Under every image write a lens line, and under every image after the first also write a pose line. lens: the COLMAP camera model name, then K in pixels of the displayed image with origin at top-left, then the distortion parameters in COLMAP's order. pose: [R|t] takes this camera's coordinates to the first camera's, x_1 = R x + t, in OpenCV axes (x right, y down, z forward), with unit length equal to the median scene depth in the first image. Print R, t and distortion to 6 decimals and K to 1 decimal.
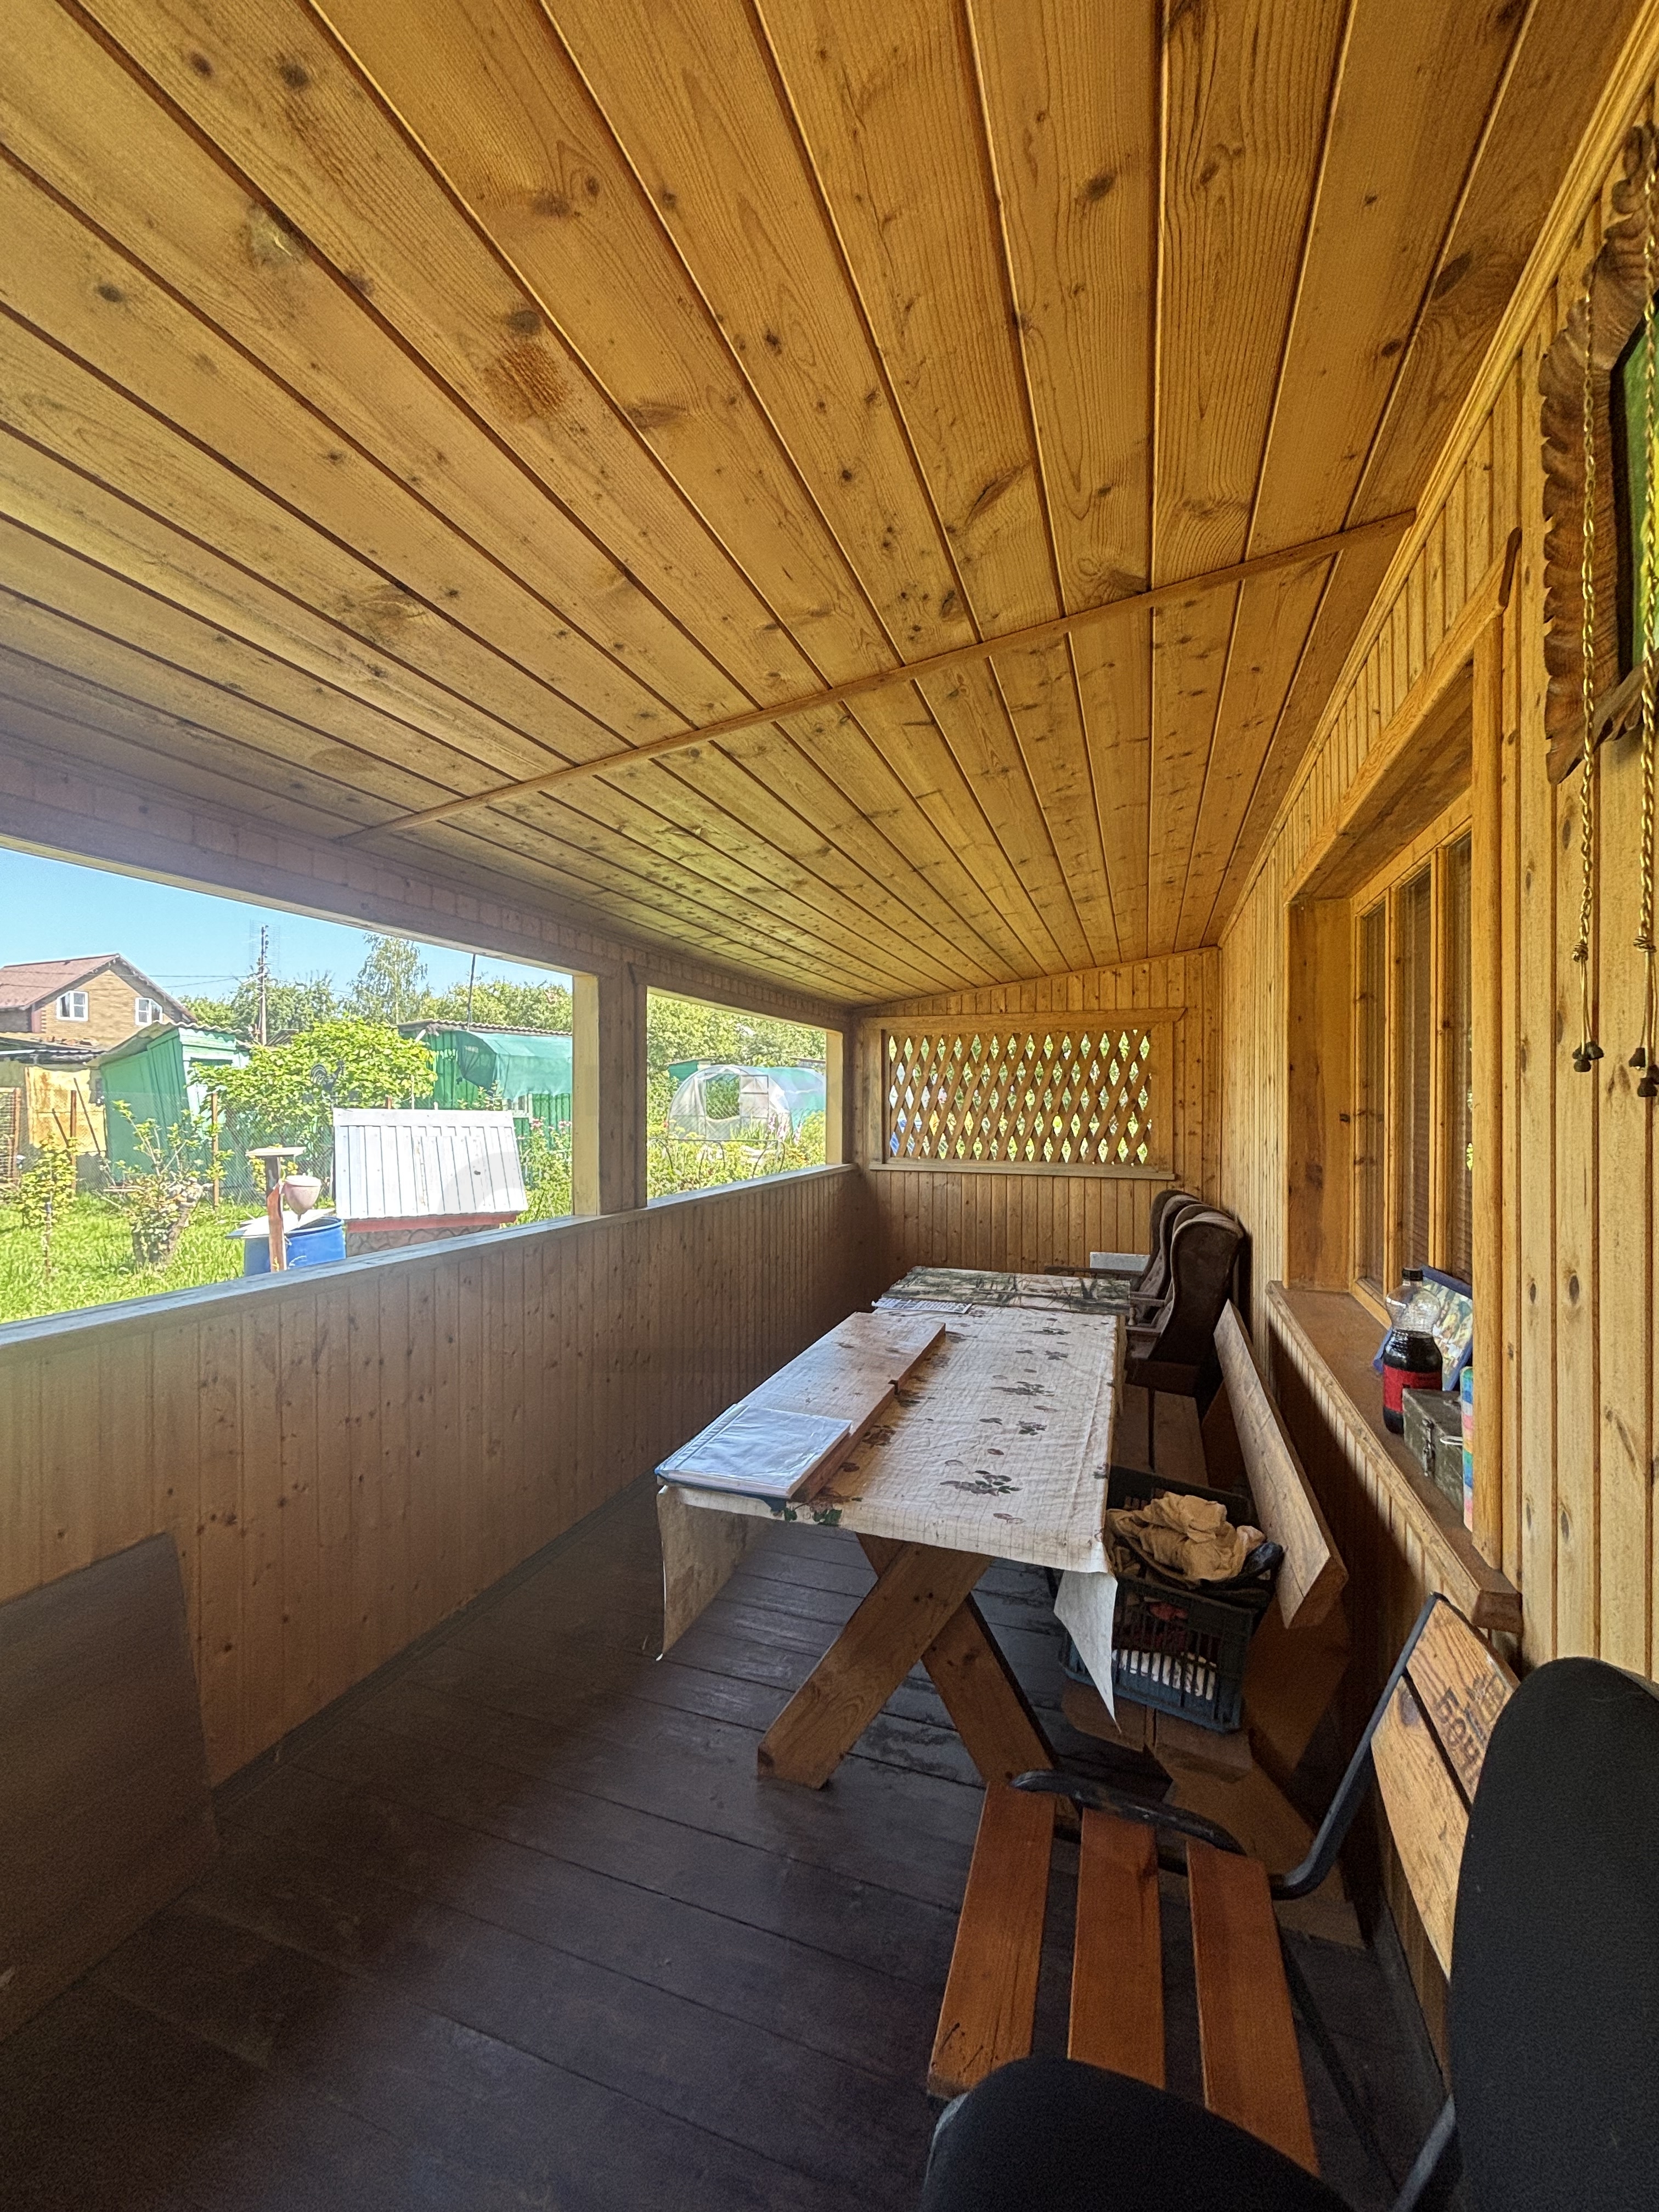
lens RADIAL K [[892.8, 0, 827.1], [0, 892.8, 1108.8], [0, 0, 1]] dist [0.001196, -0.000061]
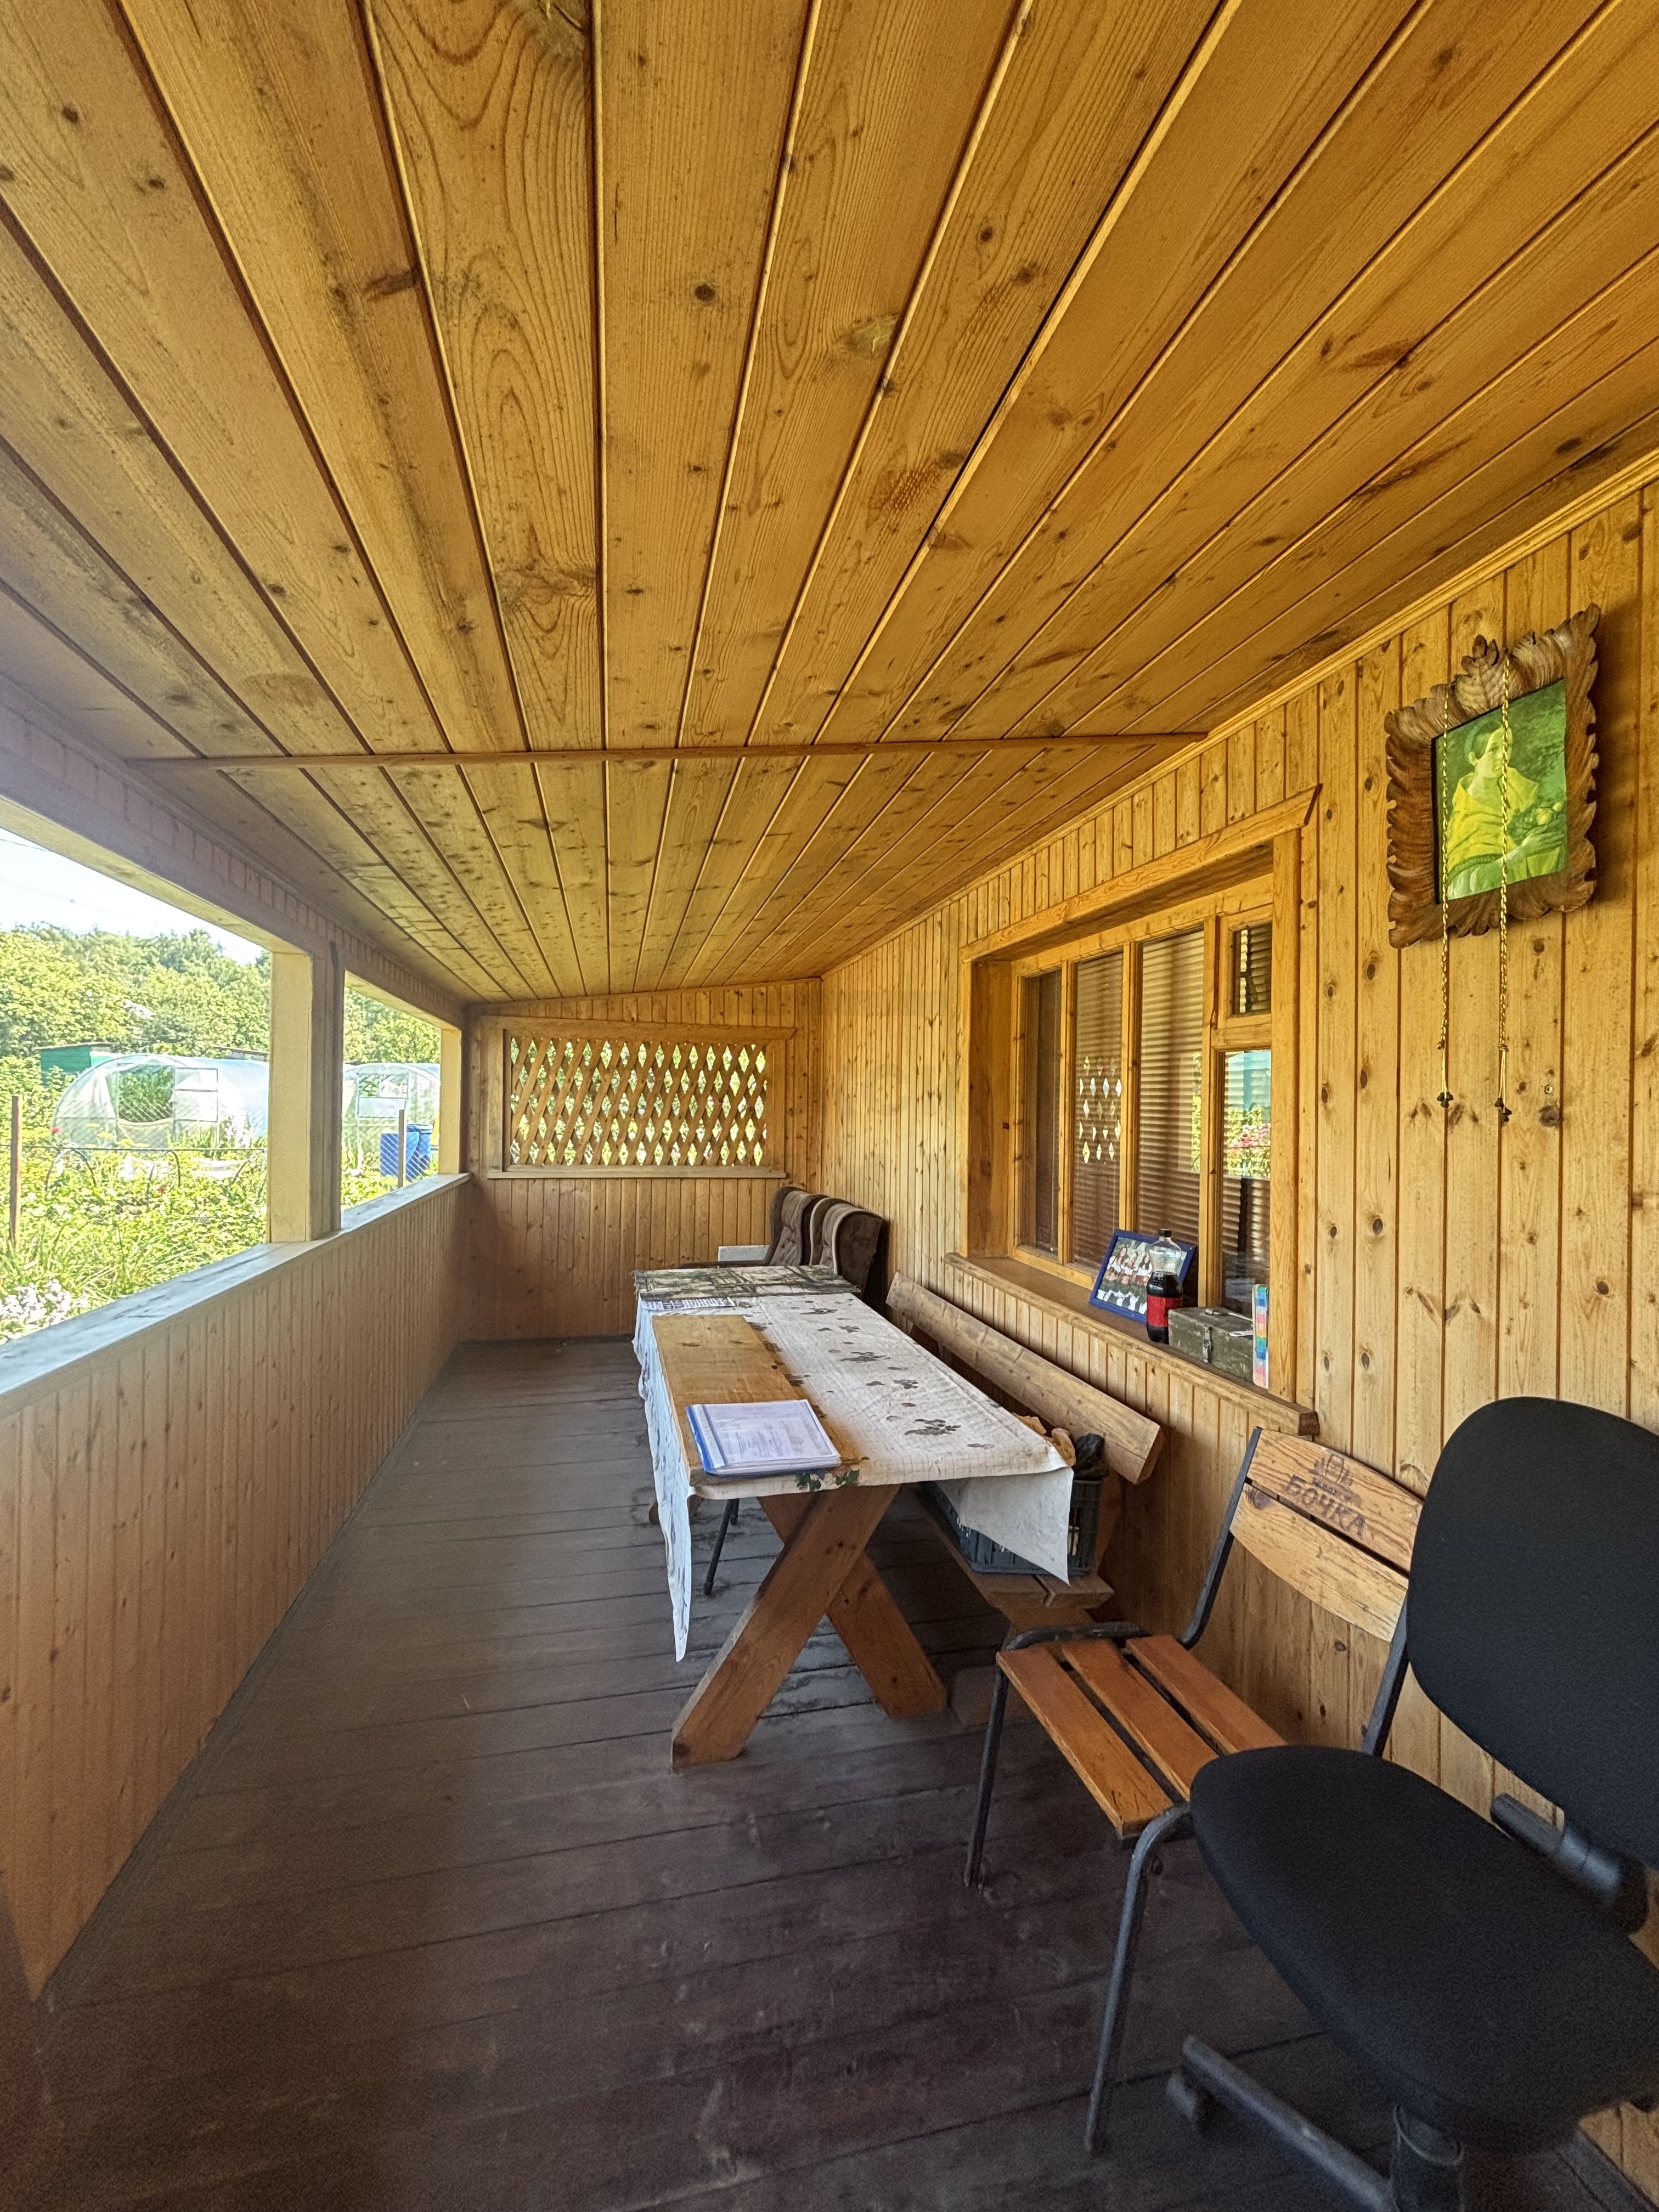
lens RADIAL K [[892.8, 0, 828.7], [0, 892.8, 1107.4], [0, 0, 1]] dist [0.001196, -0.000061]
pose [[0.837990, 0.011773, 0.545558, -0.187278], [-0.008752, 0.999929, -0.008135, -0.001994], [-0.545615, 0.002042, 0.838034, 0.016688]]
